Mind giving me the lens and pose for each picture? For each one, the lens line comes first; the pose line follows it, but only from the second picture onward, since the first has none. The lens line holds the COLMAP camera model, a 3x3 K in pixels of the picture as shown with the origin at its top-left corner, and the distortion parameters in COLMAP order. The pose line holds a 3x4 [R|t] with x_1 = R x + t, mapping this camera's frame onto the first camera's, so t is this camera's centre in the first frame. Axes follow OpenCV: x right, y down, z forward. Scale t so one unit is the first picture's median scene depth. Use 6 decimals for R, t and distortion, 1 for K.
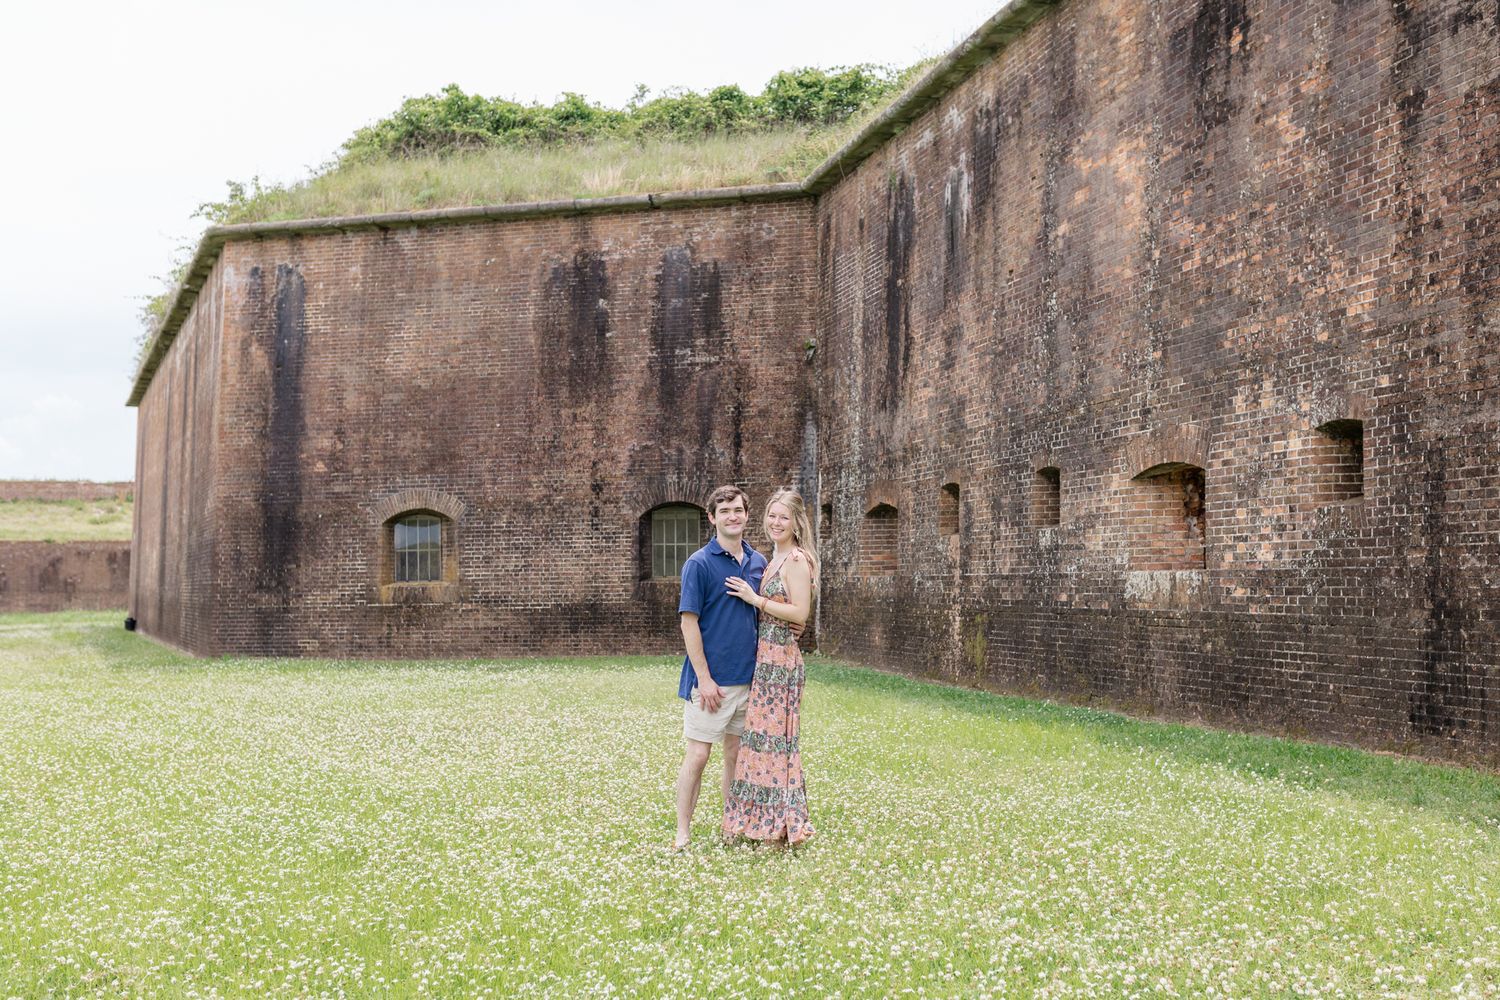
lens RADIAL K [[2099.3, 0, 684.8], [0, 2099.3, 520.0], [0, 0, 1]] dist [0.004706, 0.001033]
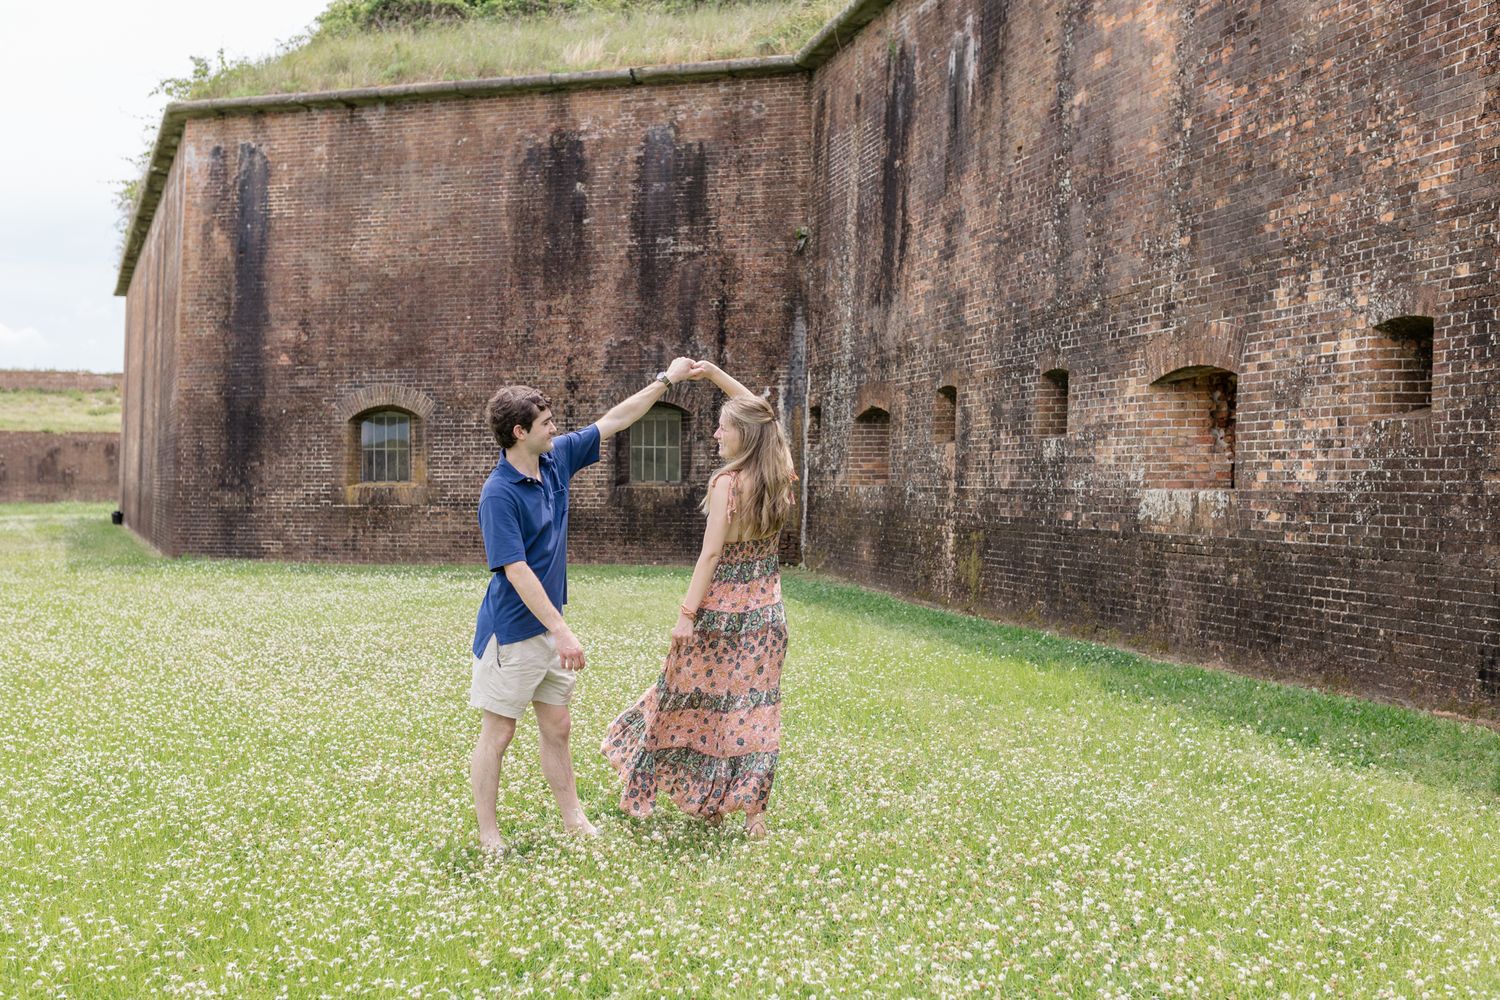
lens RADIAL K [[1463.7, 0, 747.0], [0, 1463.7, 497.9], [0, 0, 1]] dist [0.006895, -0.007710]
pose [[0.998724, 0.016985, -0.047568, 0.069802], [-0.013964, 0.997908, 0.063126, -0.007793], [0.048540, -0.062381, 0.996871, 0.355523]]
